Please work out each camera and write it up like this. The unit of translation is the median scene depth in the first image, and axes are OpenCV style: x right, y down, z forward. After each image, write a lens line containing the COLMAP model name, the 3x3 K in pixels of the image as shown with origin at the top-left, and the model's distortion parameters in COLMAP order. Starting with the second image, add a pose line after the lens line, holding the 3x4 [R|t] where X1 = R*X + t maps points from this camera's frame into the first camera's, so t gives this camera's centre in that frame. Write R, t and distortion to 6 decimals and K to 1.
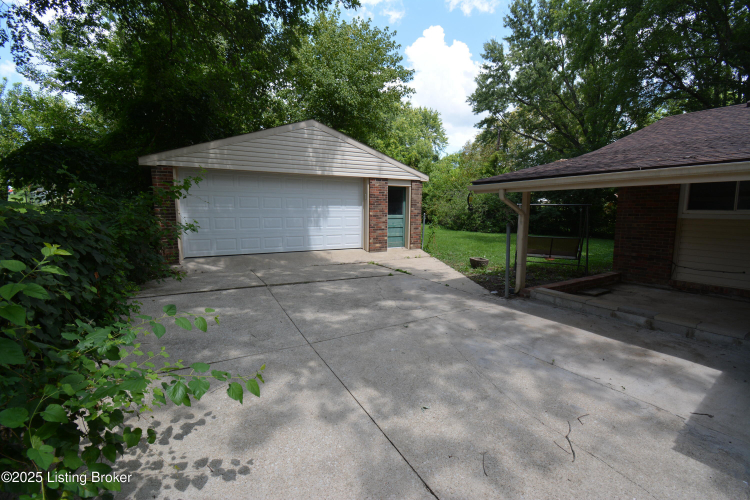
lens RADIAL K [[324.6, 0, 376.1], [0, 324.6, 251.2], [0, 0, 1]] dist [0.000714, -0.018522]
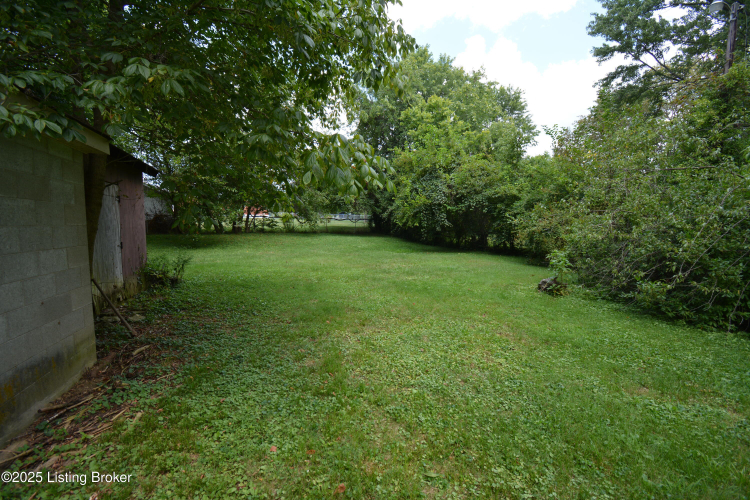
lens RADIAL K [[335.7, 0, 372.6], [0, 335.7, 250.4], [0, 0, 1]] dist [0.001421, 0.000086]
pose [[0.979241, 0.011591, -0.202367, 0.133034], [-0.023421, 0.998147, -0.056164, -0.162102], [0.201341, 0.059738, 0.977698, 1.128728]]
